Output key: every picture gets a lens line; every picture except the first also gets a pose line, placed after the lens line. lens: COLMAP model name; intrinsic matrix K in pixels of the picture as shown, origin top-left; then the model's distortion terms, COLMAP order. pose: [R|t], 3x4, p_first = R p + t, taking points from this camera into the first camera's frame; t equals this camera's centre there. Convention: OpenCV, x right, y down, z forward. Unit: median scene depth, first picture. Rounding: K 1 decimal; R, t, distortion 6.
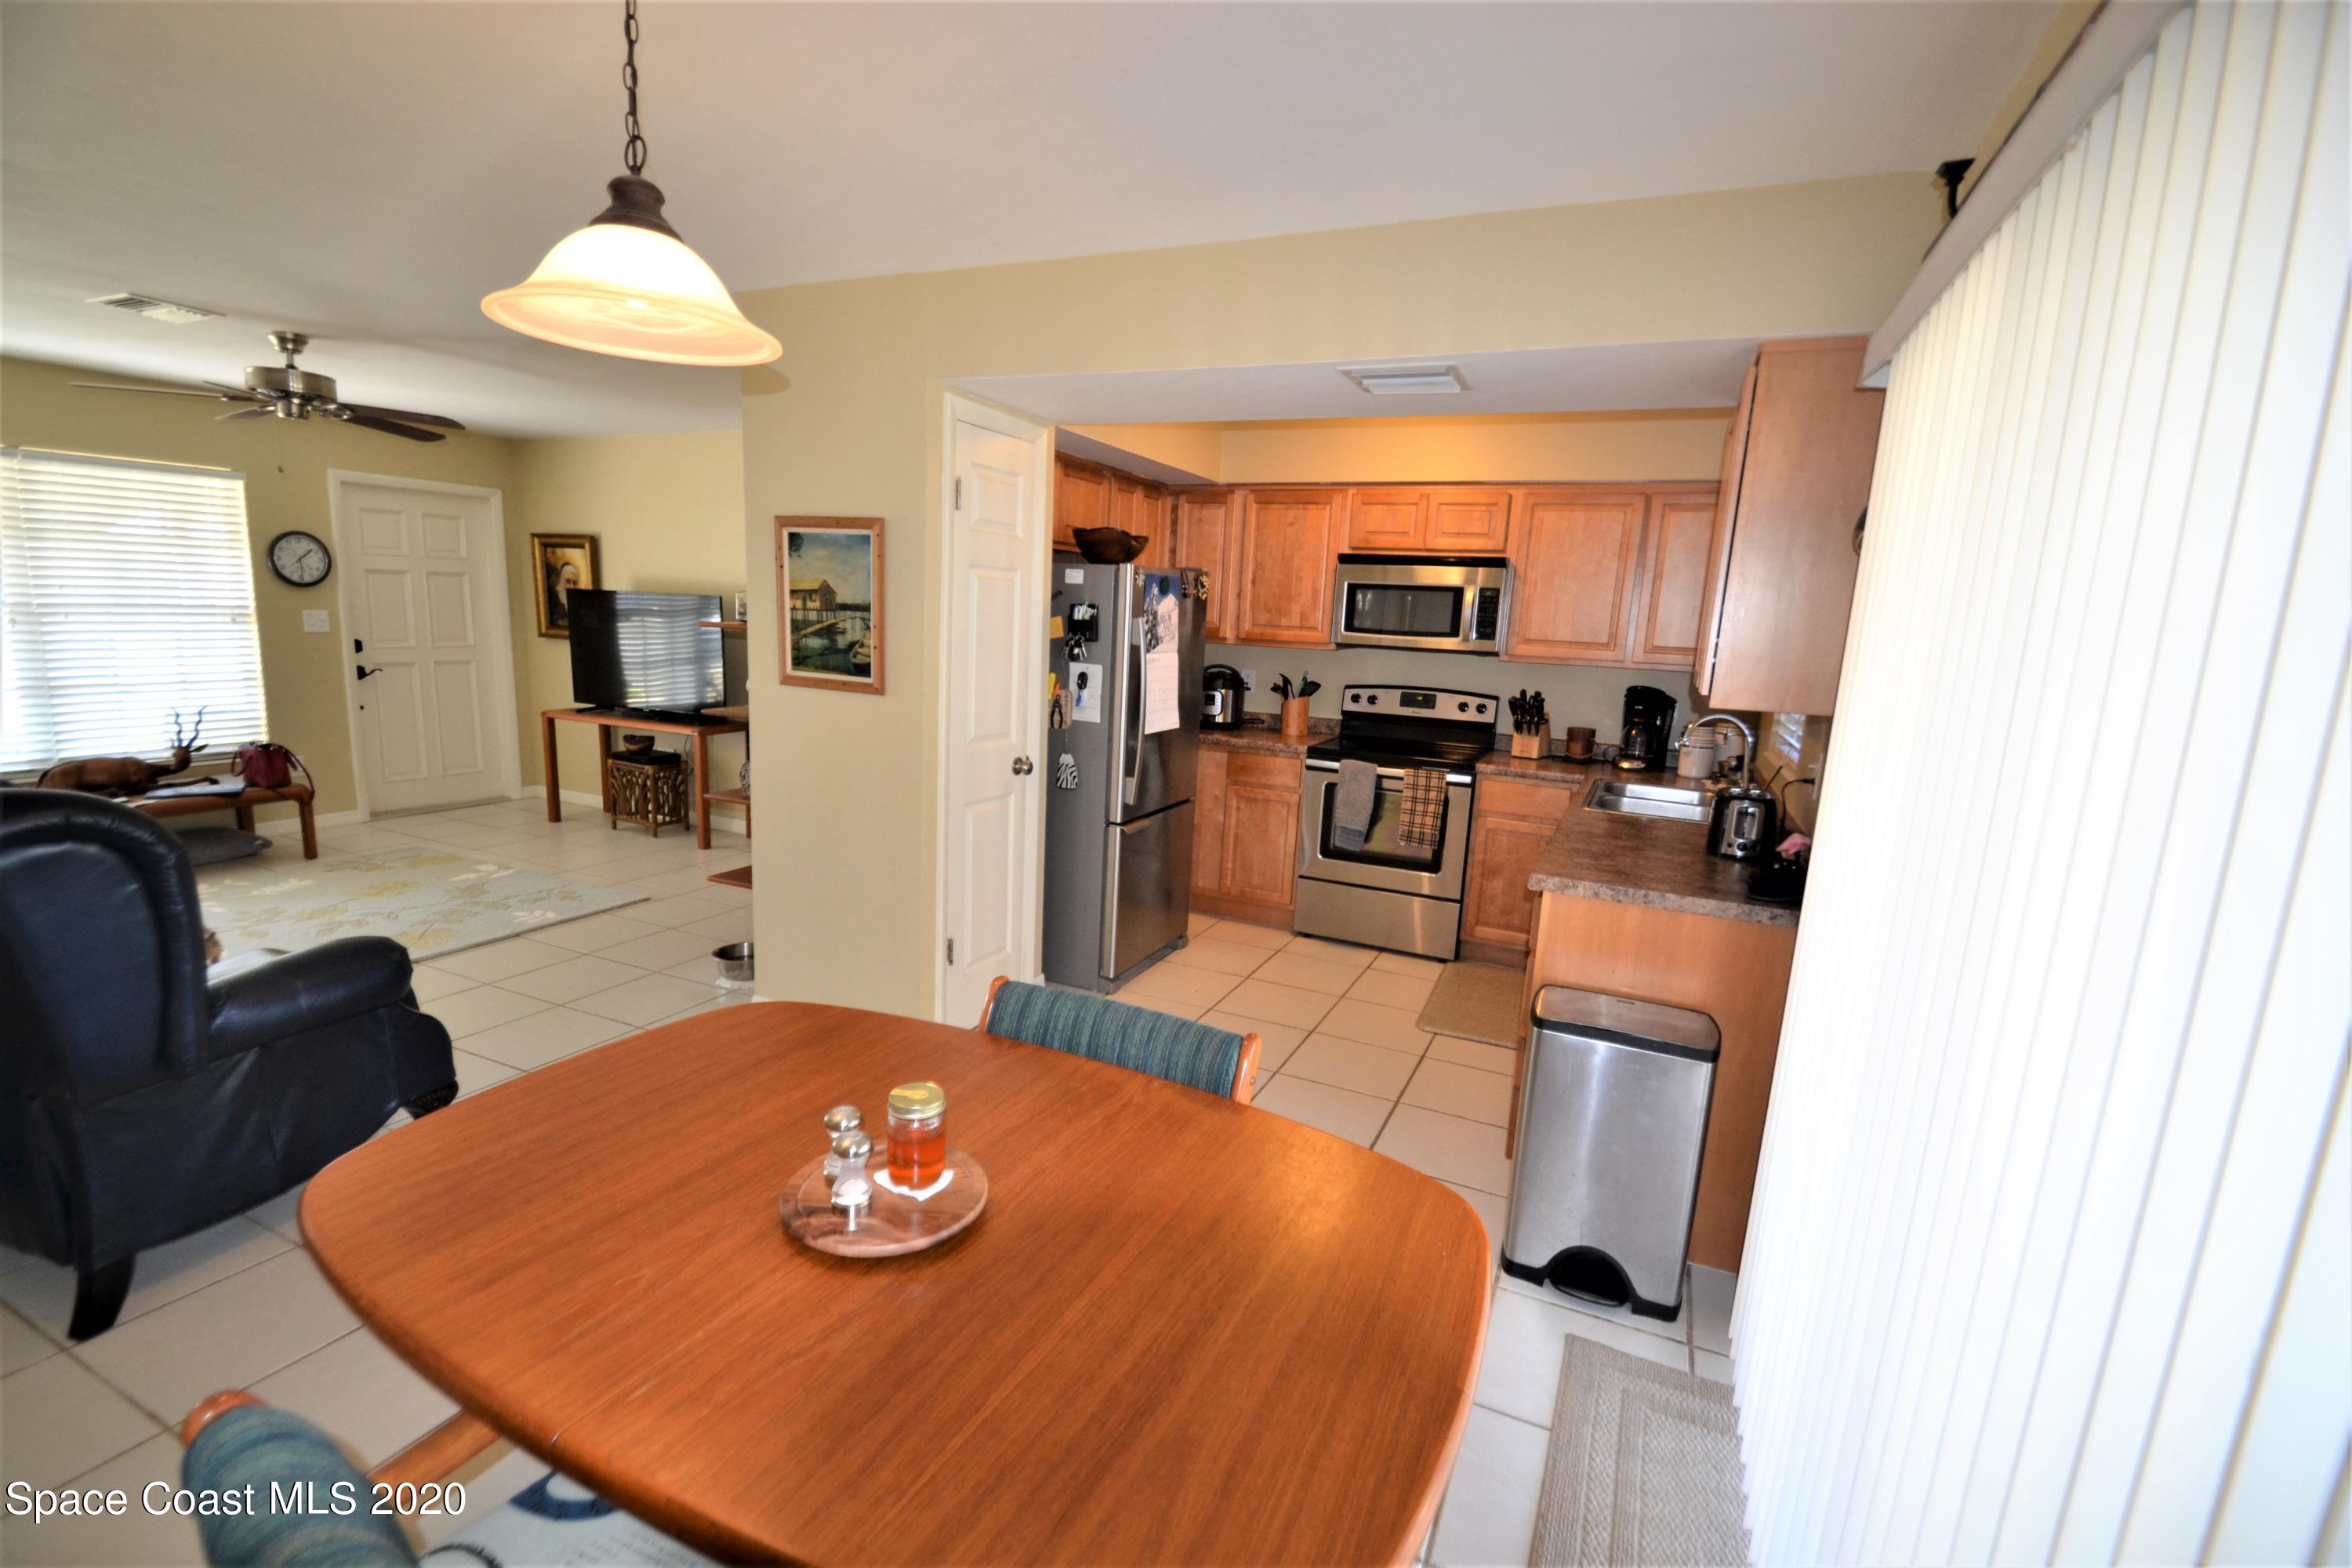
lens RADIAL K [[1046.0, 0, 1162.5], [0, 1046.0, 804.1], [0, 0, 1]] dist [0.011831, -0.015420]
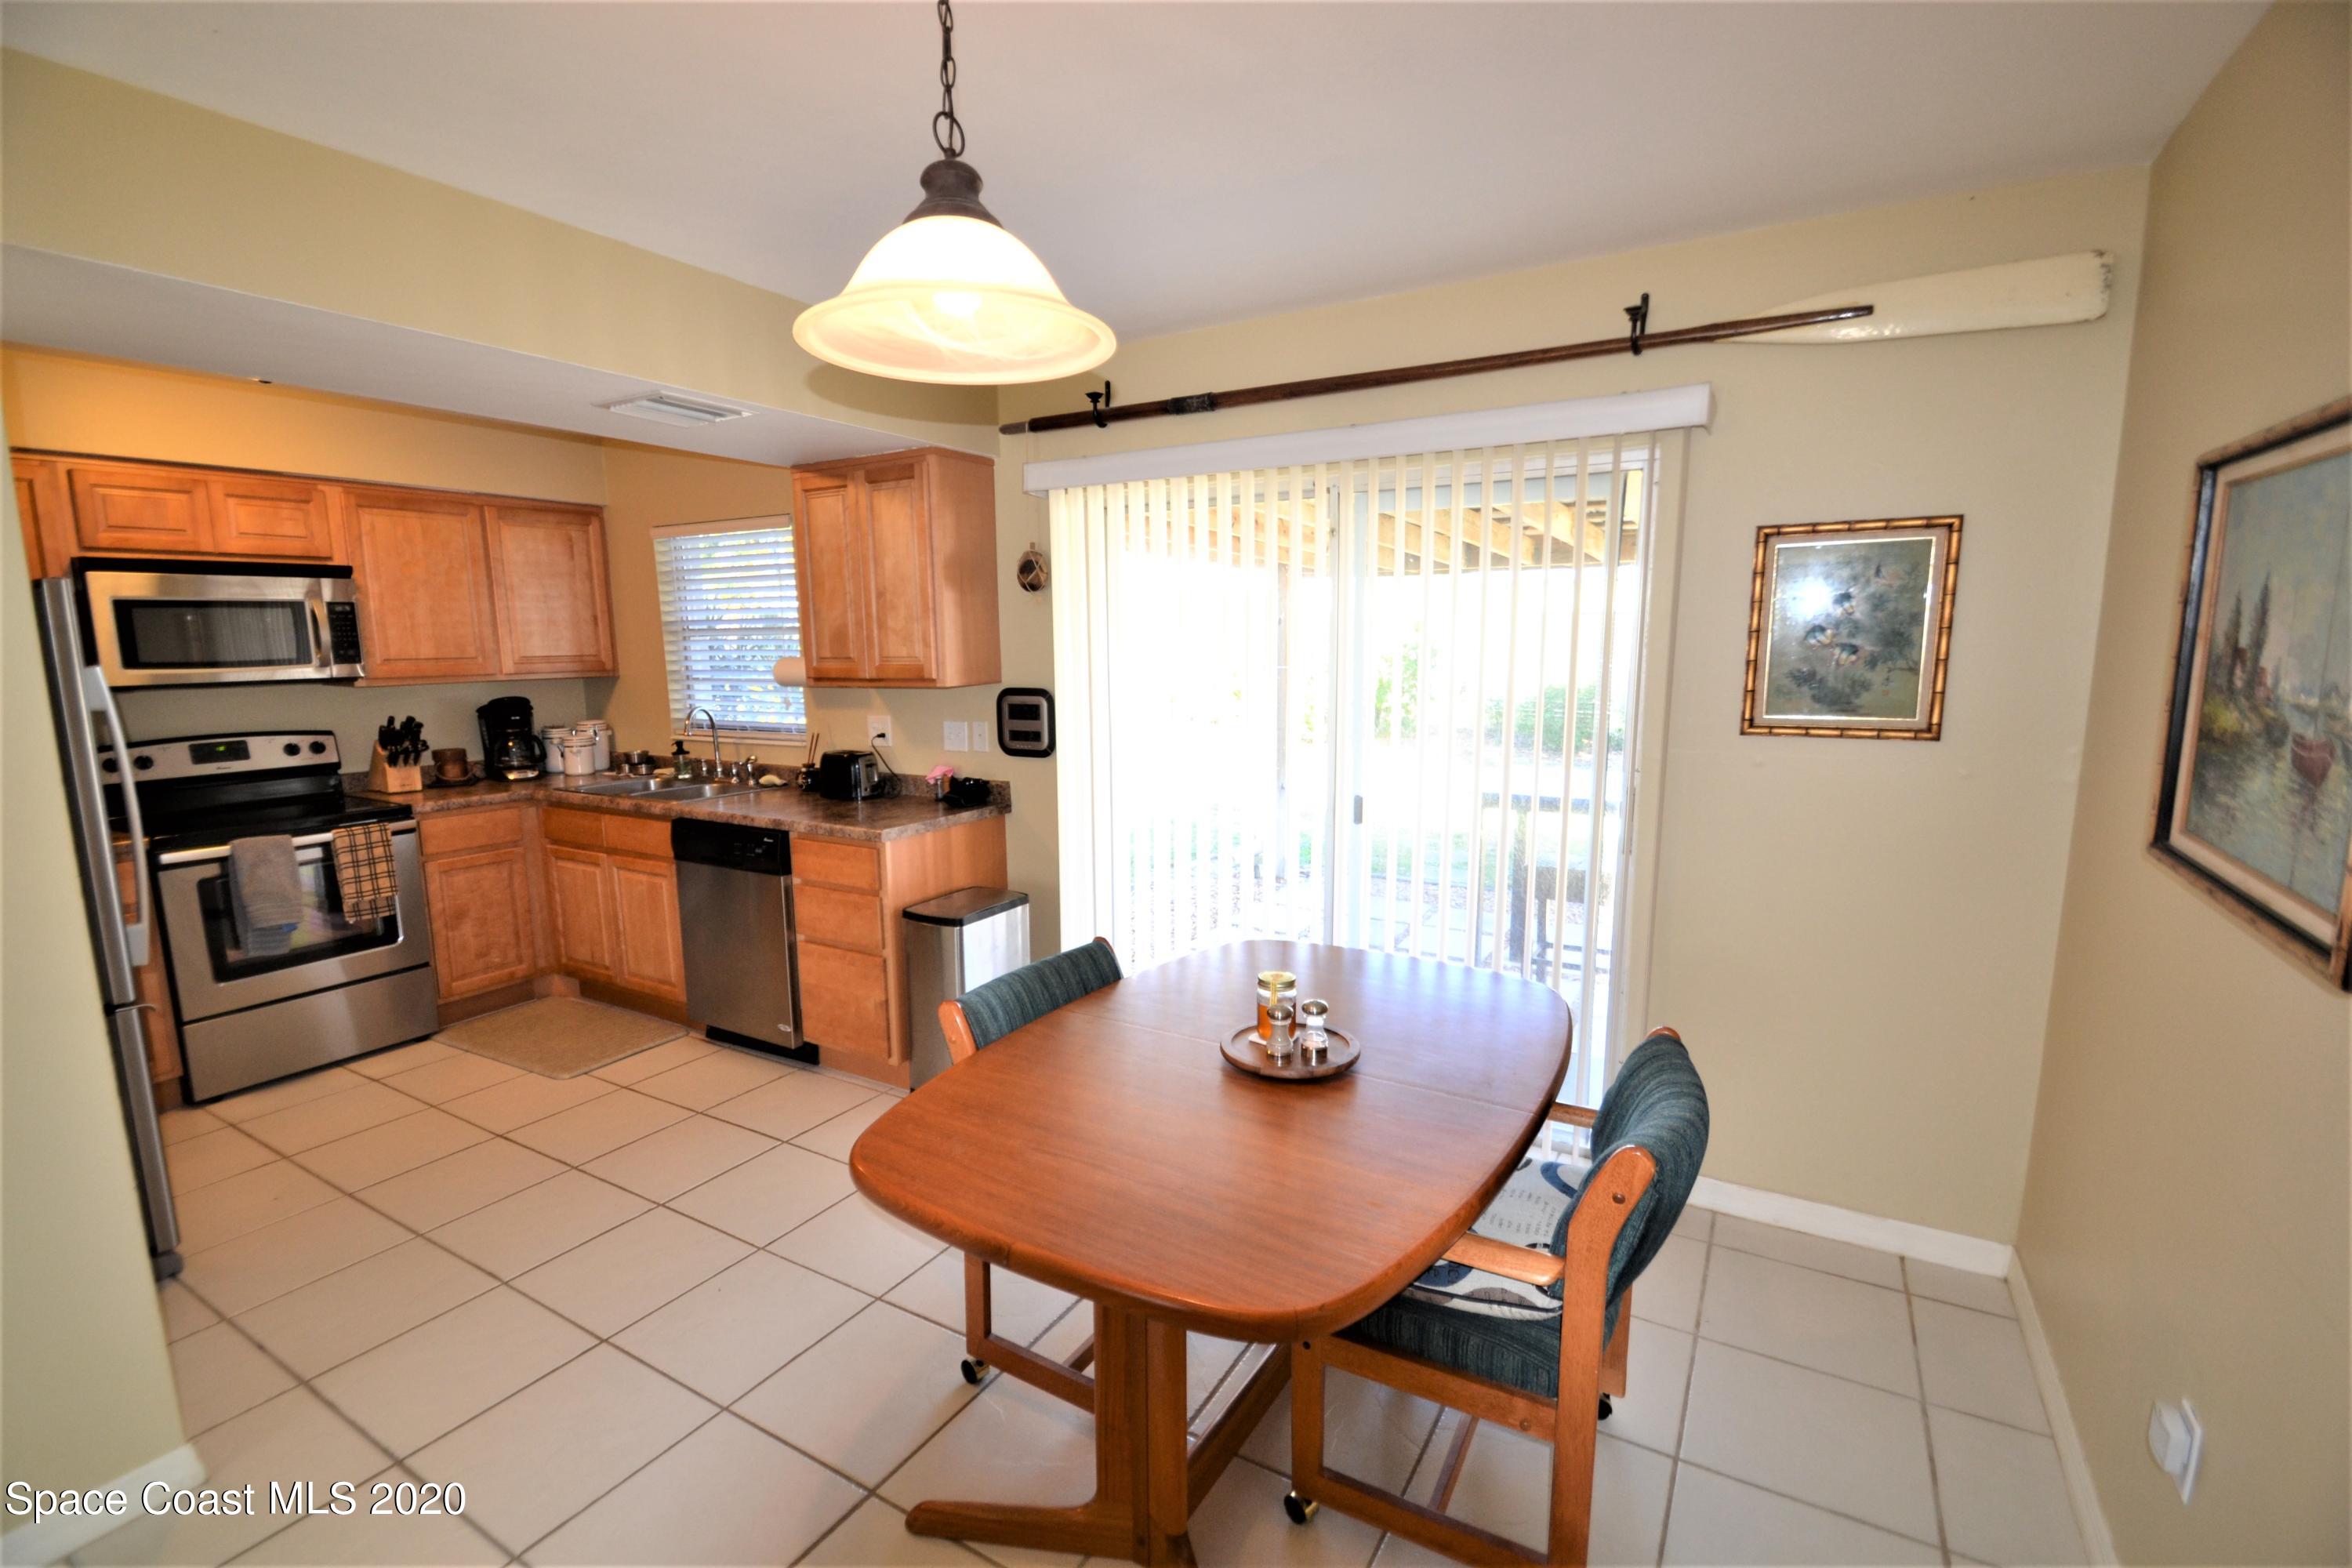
lens RADIAL K [[1049.1, 0, 1170.5], [0, 1049.1, 804.2], [0, 0, 1]] dist [0.024964, -0.028021]
pose [[0.096206, -0.205158, 0.973989, -0.475167], [0.198400, 0.962845, 0.183214, -0.071652], [-0.975388, 0.175613, 0.133335, 0.259207]]
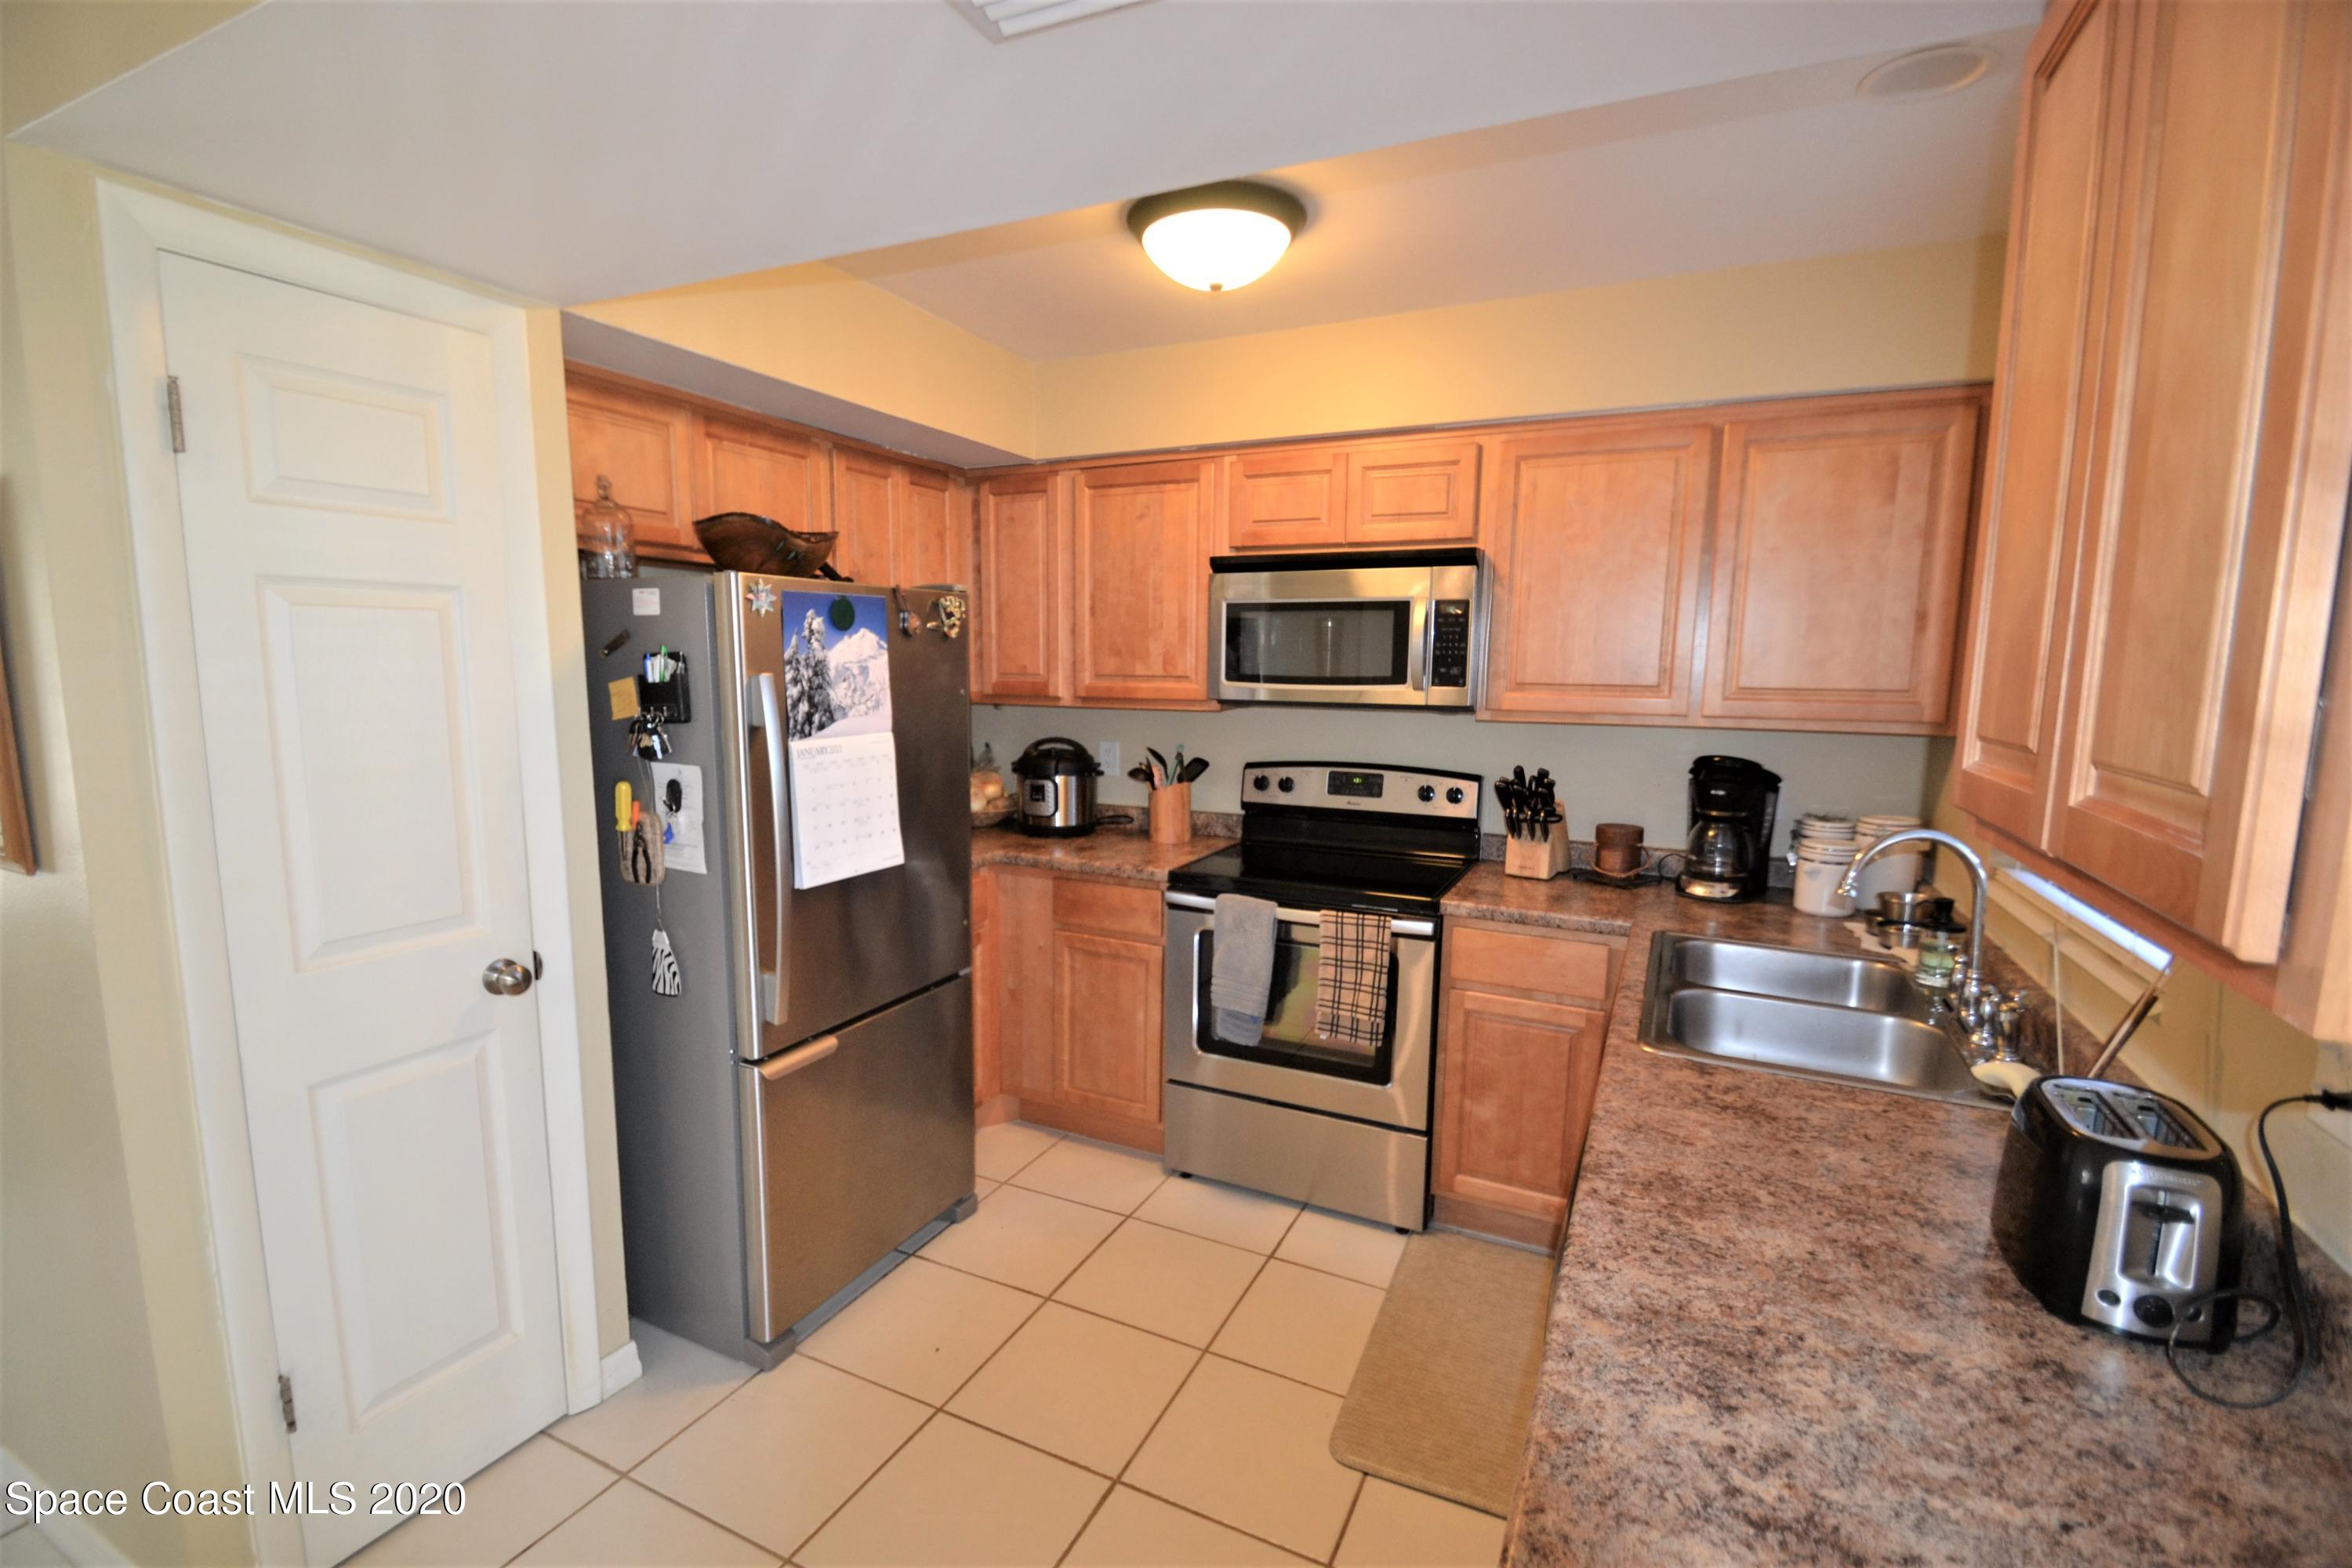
lens RADIAL K [[1046.0, 0, 1162.5], [0, 1046.0, 804.1], [0, 0, 1]] dist [0.011831, -0.015420]
pose [[0.999077, -0.035644, -0.023960, 0.155494], [0.034525, 0.998363, -0.045590, -0.068003], [0.025546, 0.044721, 0.998673, 0.399463]]
